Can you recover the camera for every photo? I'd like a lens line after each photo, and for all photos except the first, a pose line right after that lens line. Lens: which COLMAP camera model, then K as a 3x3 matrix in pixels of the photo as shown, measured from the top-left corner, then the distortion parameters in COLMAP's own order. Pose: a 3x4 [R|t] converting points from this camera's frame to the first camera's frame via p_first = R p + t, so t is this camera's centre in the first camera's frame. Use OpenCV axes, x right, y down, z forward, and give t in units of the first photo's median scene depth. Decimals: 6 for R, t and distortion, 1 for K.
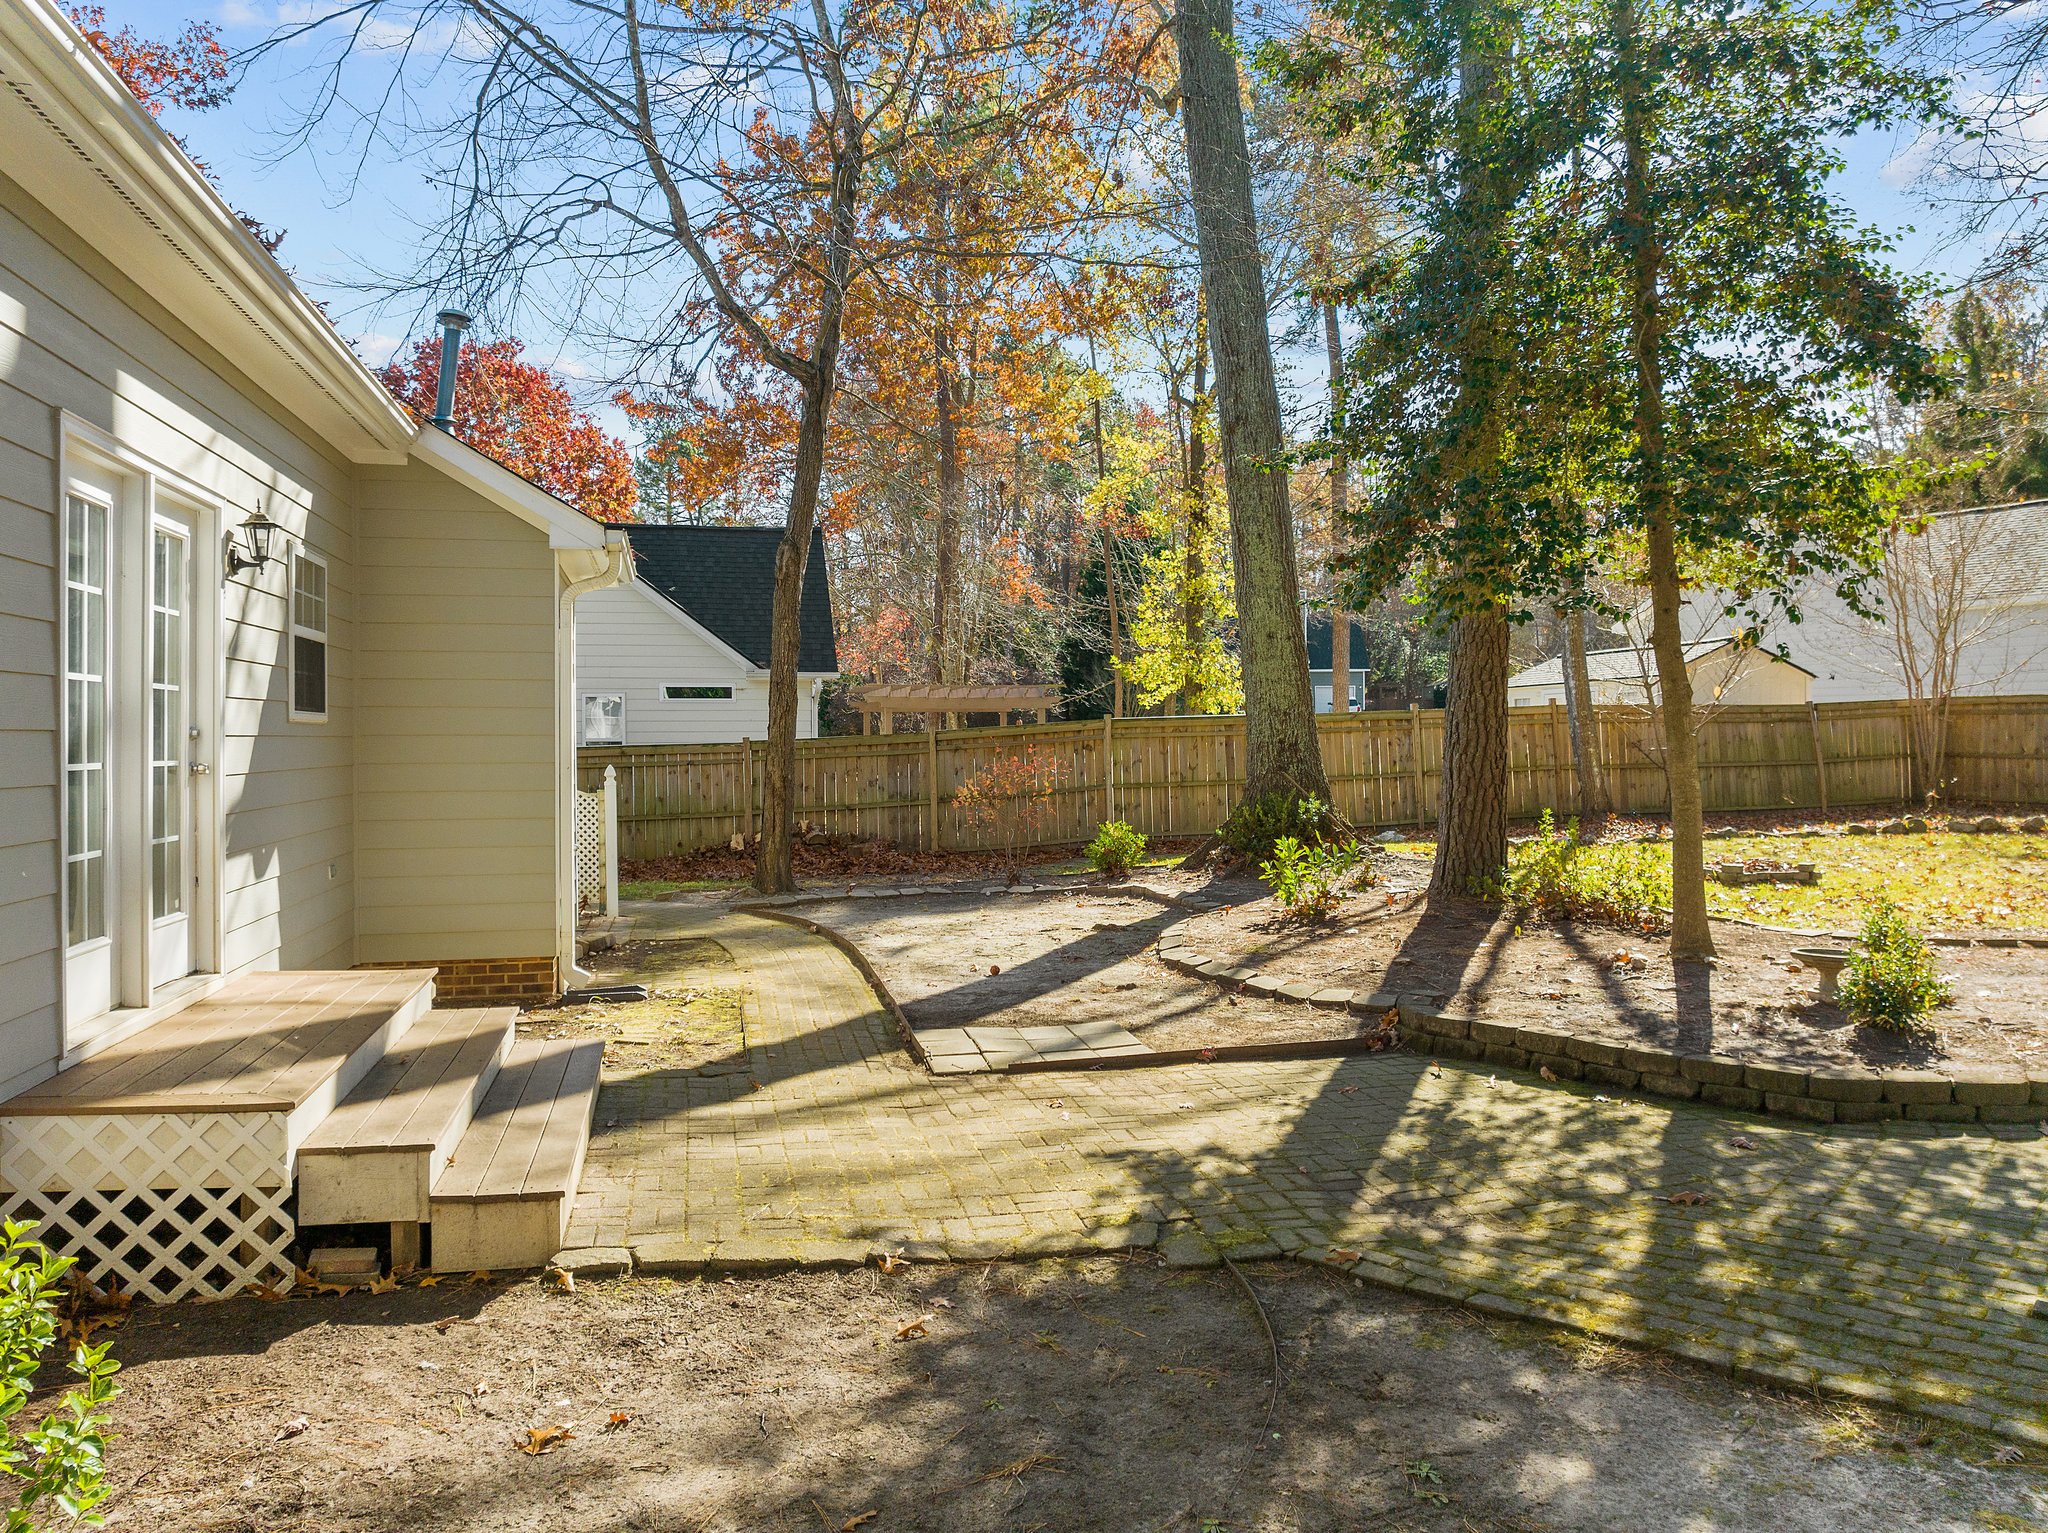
lens RADIAL K [[1471.0, 0, 1024.0], [0, 1471.0, 766.5], [0, 0, 1]] dist [-0.030102, -0.003239]
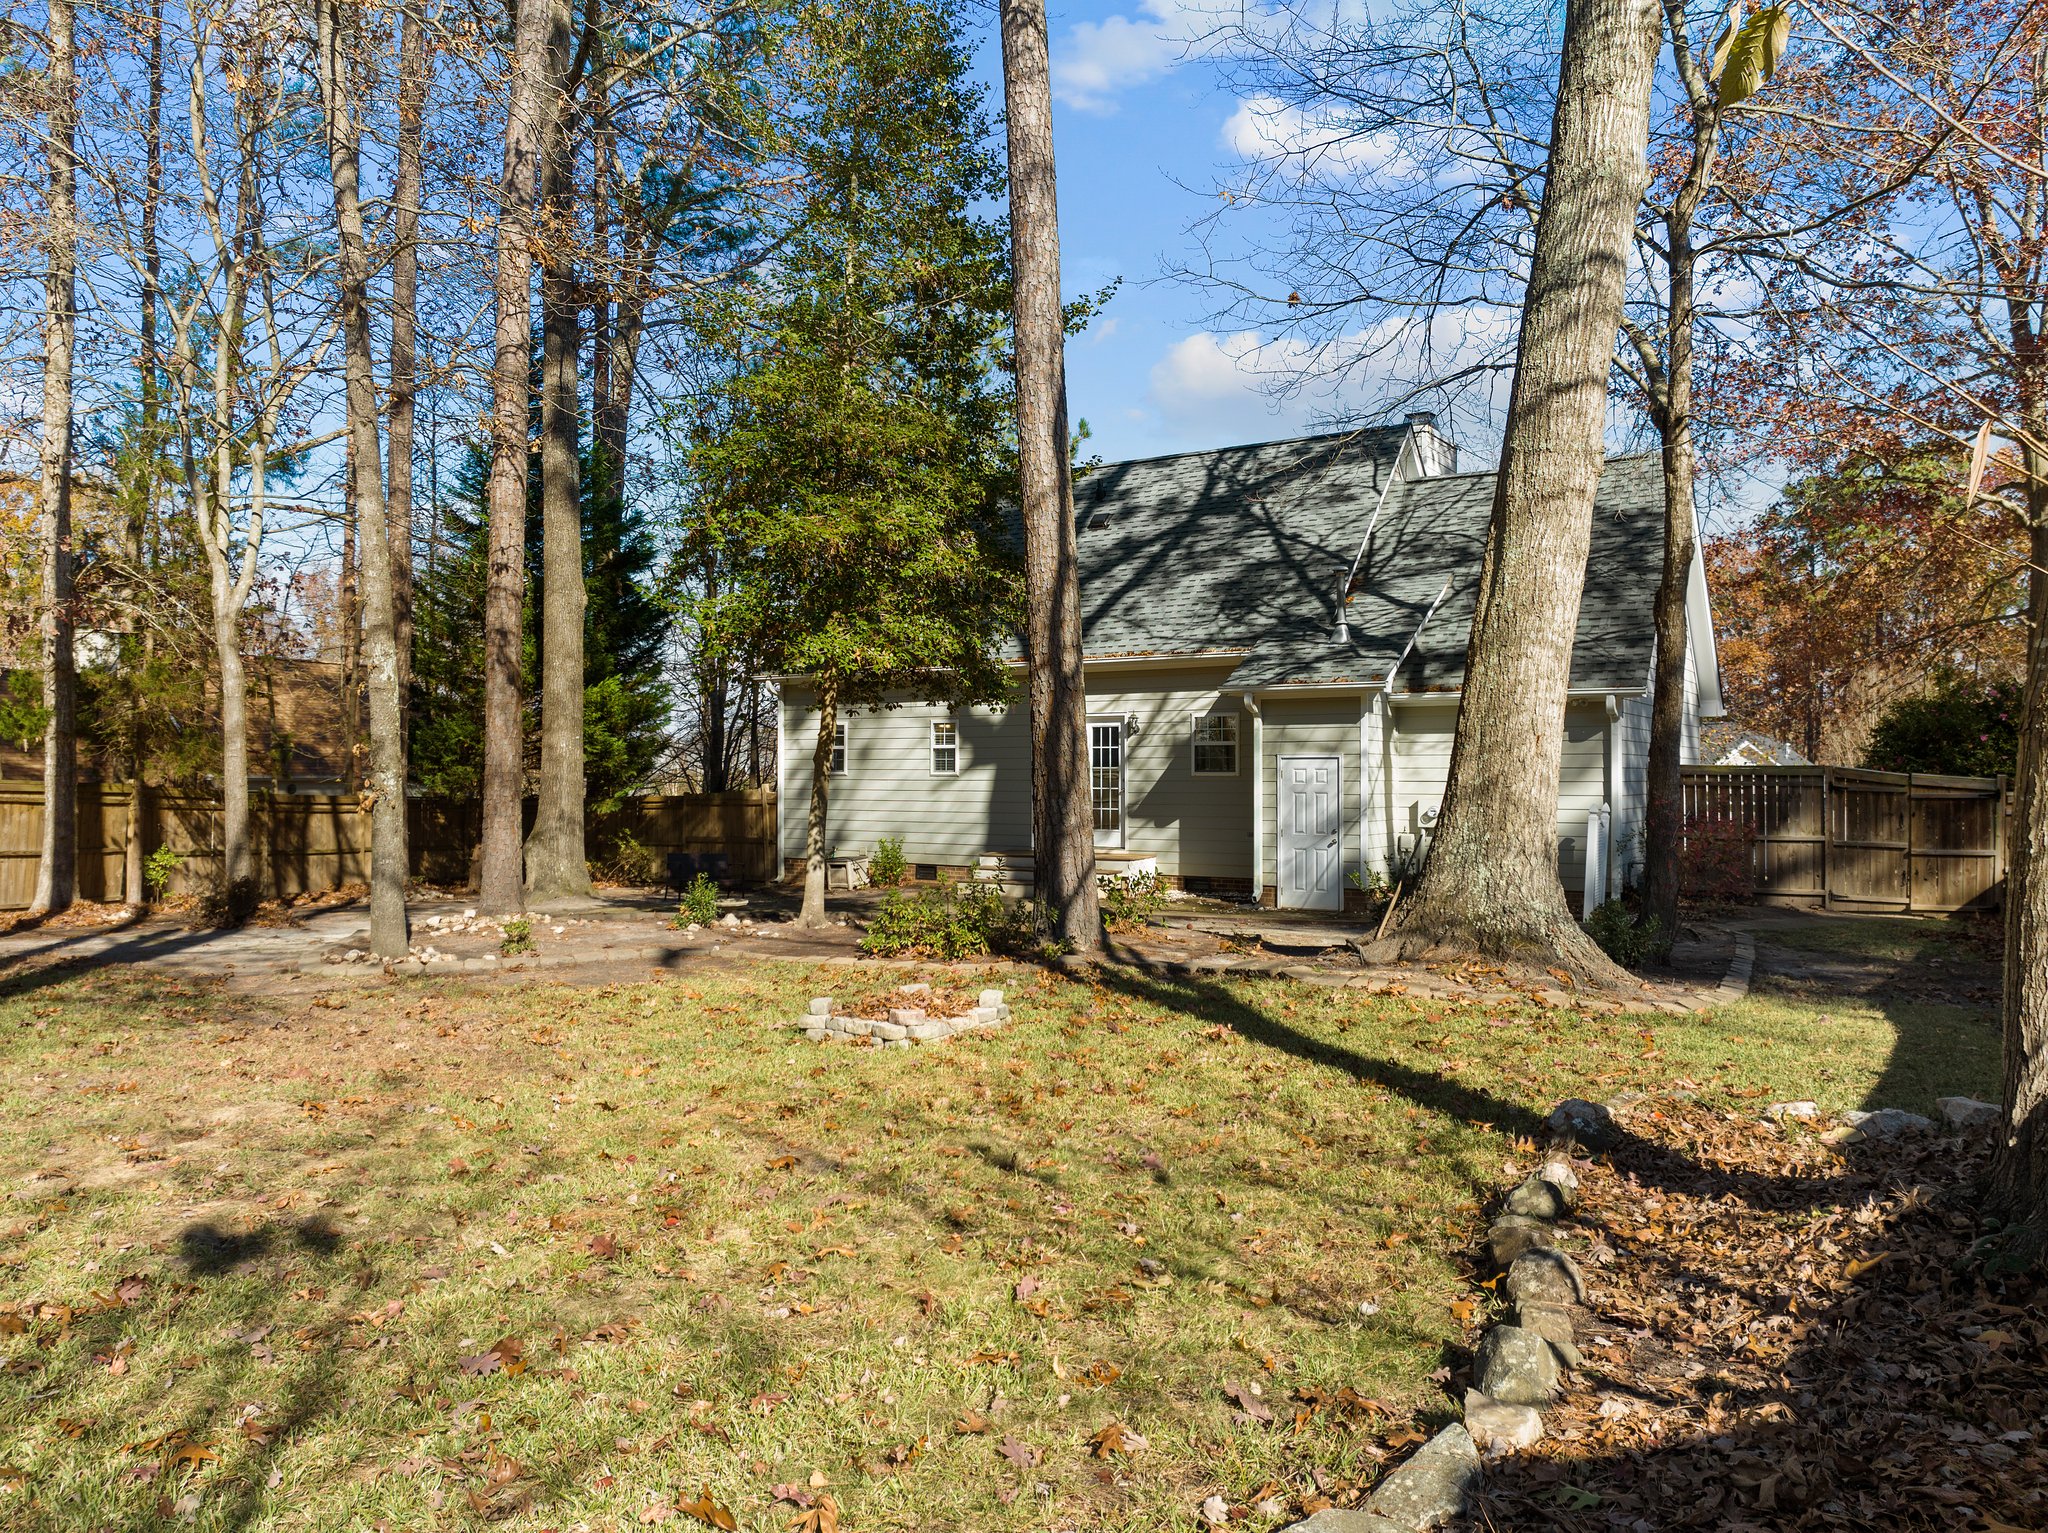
lens RADIAL K [[1452.5, 0, 1024.0], [0, 1452.5, 766.5], [0, 0, 1]] dist [-0.034756, -0.004782]
pose [[-0.711600, 0.003314, -0.702577, 2.384238], [-0.007007, 0.999906, 0.011814, -0.110348], [0.702550, 0.013330, -0.711510, 3.803051]]
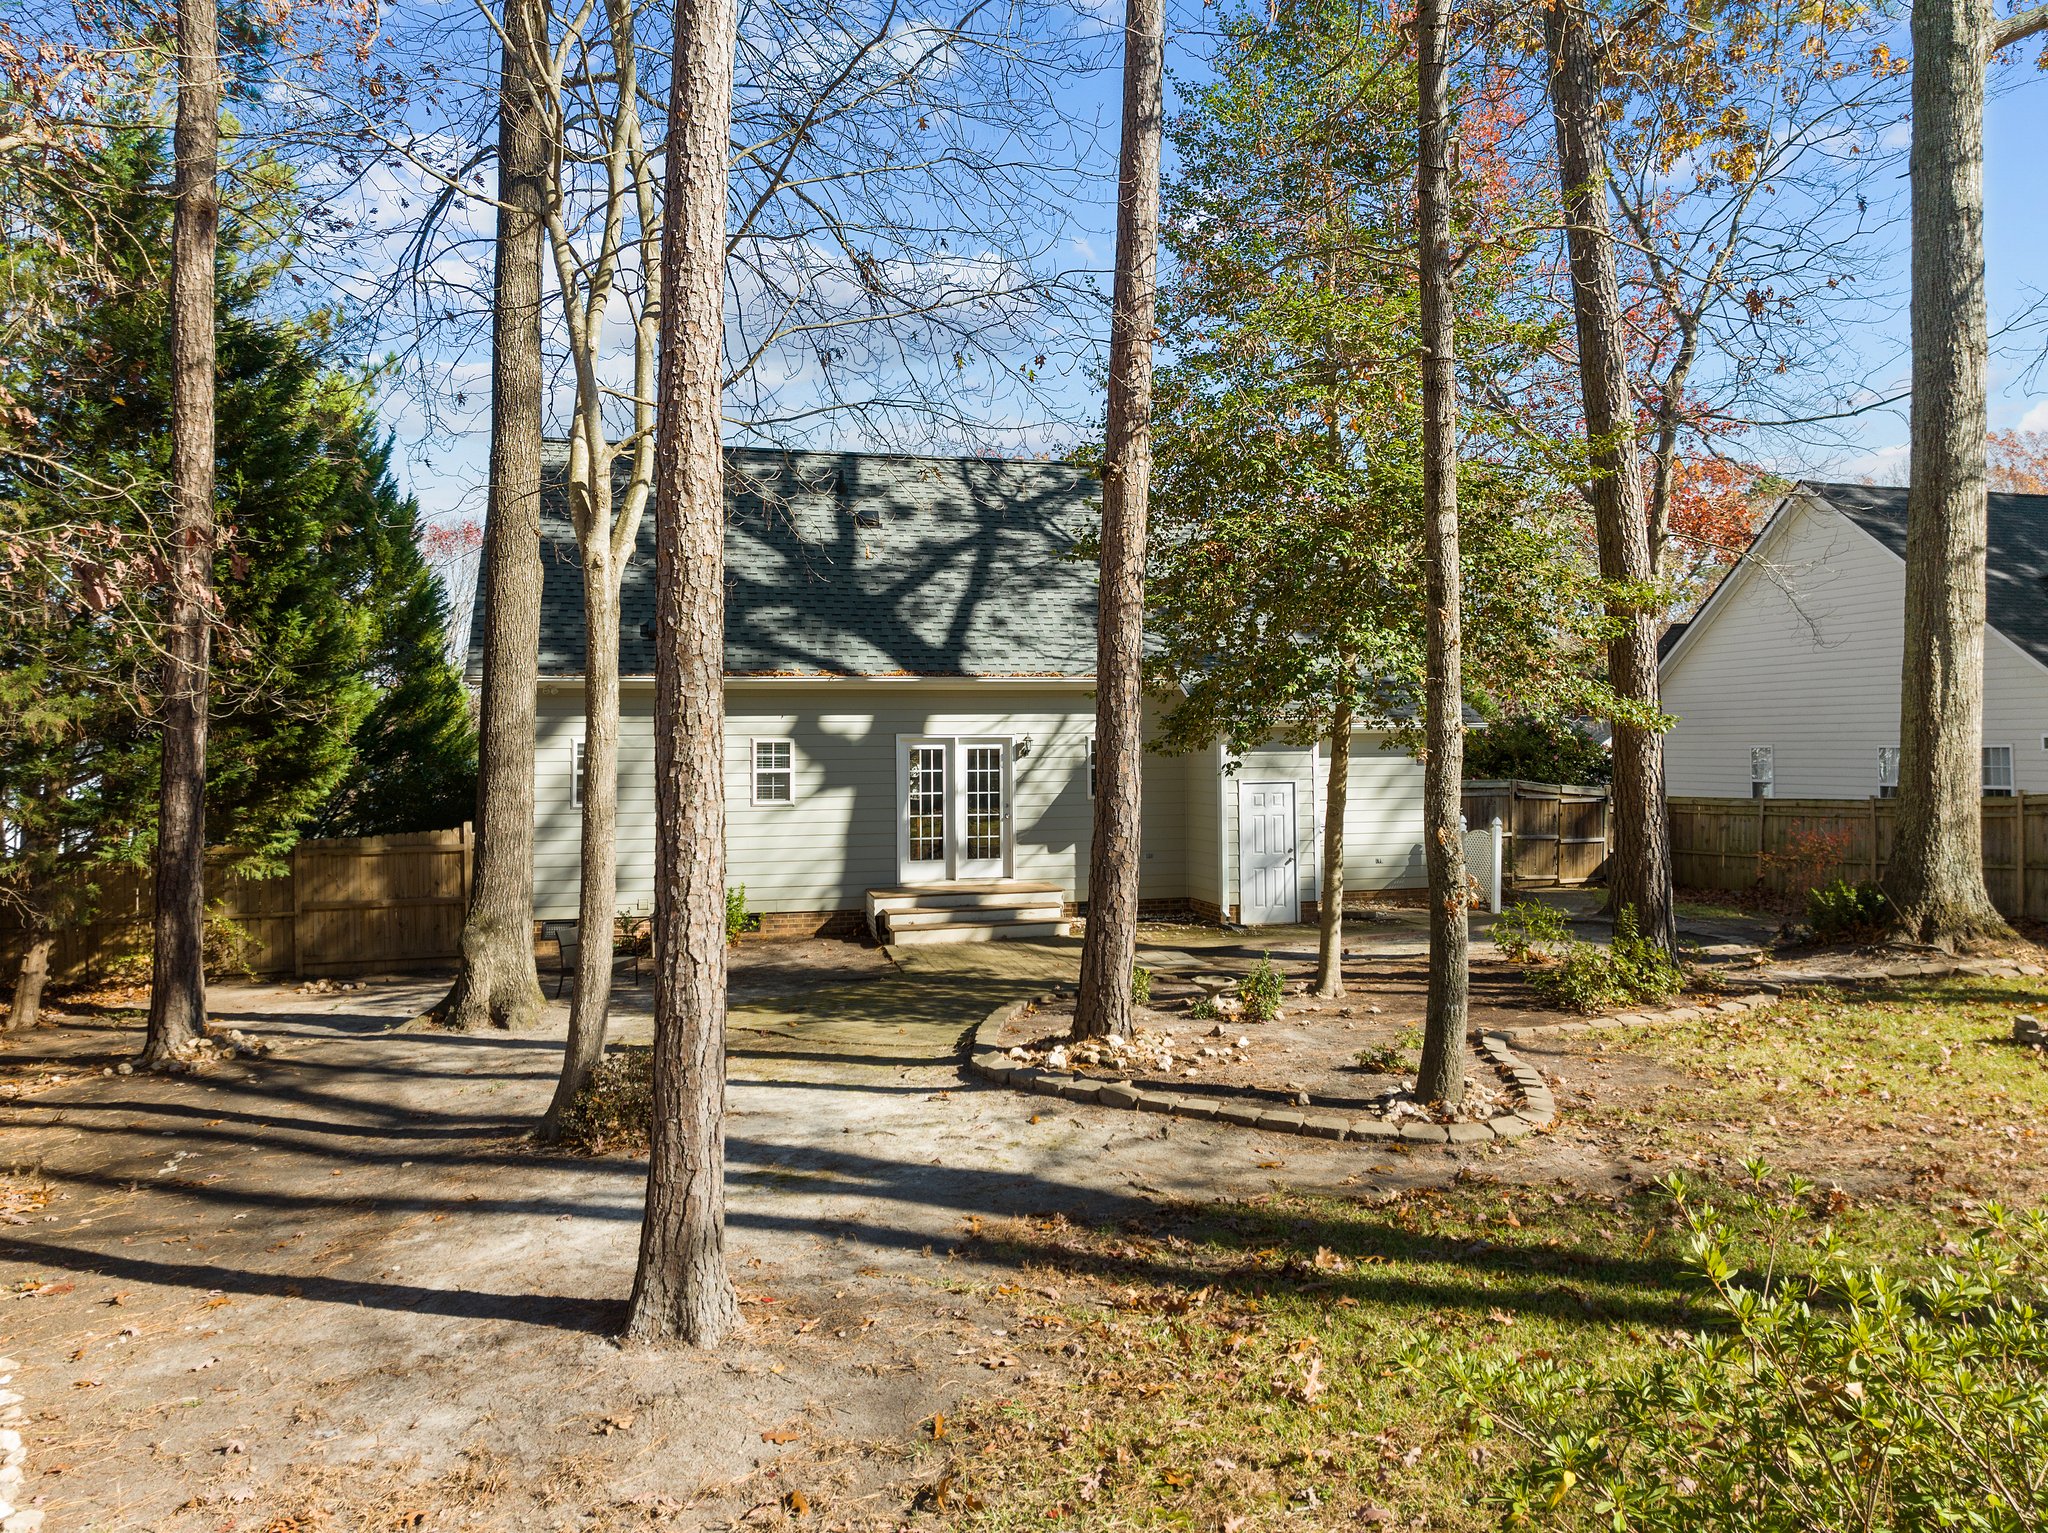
lens RADIAL K [[1471.0, 0, 1024.0], [0, 1471.0, 766.5], [0, 0, 1]] dist [-0.030102, -0.003239]
pose [[0.031854, 0.023766, -0.999210, 3.204338], [-0.009457, 0.999680, 0.023475, -0.219730], [0.999448, 0.008701, 0.032068, 1.053399]]
